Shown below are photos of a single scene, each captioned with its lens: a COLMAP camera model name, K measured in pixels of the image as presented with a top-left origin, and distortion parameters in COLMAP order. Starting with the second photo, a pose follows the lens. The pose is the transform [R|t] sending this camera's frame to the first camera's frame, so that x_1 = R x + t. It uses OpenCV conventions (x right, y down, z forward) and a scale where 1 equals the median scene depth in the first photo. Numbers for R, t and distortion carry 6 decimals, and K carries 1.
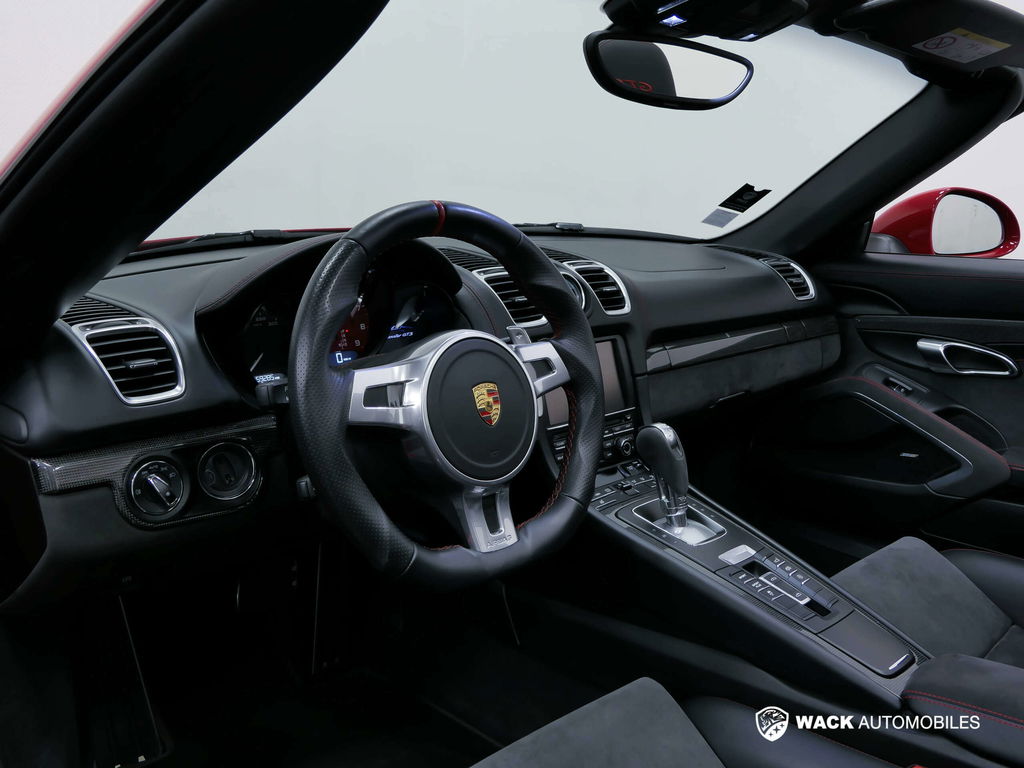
lens RADIAL K [[960.4, 0, 511.2], [0, 960.4, 388.4], [0, 0, 1]] dist [-0.006091, 0.000000]
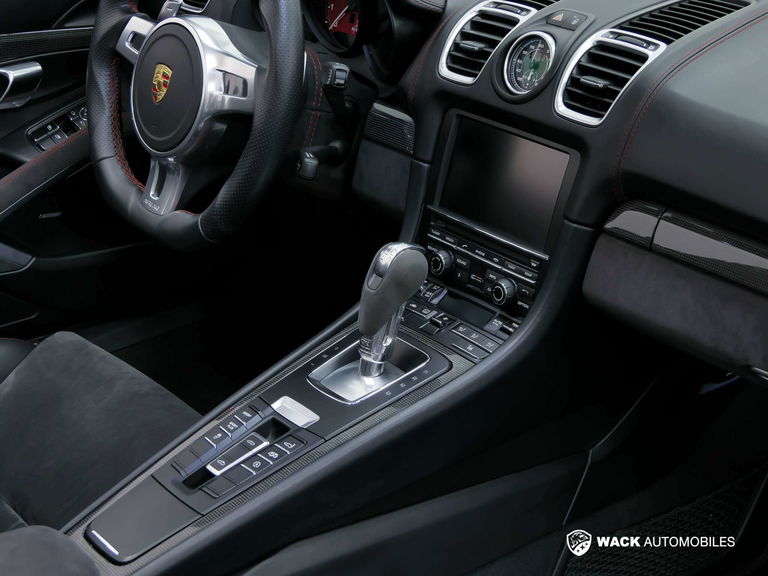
lens RADIAL K [[1437.5, 0, 382.0], [0, 1437.5, 290.9], [0, 0, 1]] dist [0.024721, 0.000000]
pose [[-0.085977, 0.394489, -0.914870, 1.404886], [-0.223069, 0.887335, 0.403579, -0.446970], [0.971004, 0.238777, 0.011708, 1.148332]]
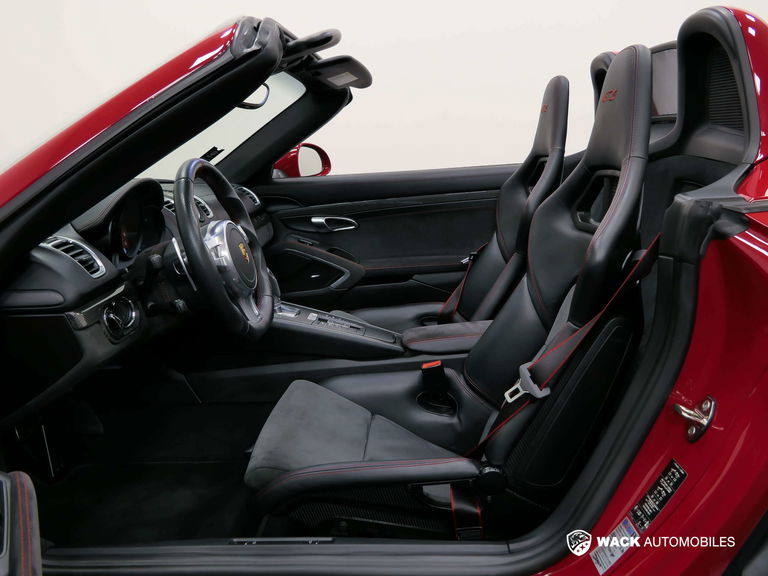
lens RADIAL K [[626.1, 0, 384.4], [0, 626.1, 289.3], [0, 0, 1]] dist [0.004697, 0.001893]
pose [[0.755385, -0.196612, 0.625090, -0.686297], [0.188753, 0.978780, 0.079762, 0.044350], [-0.627507, 0.057737, 0.776467, -0.263106]]
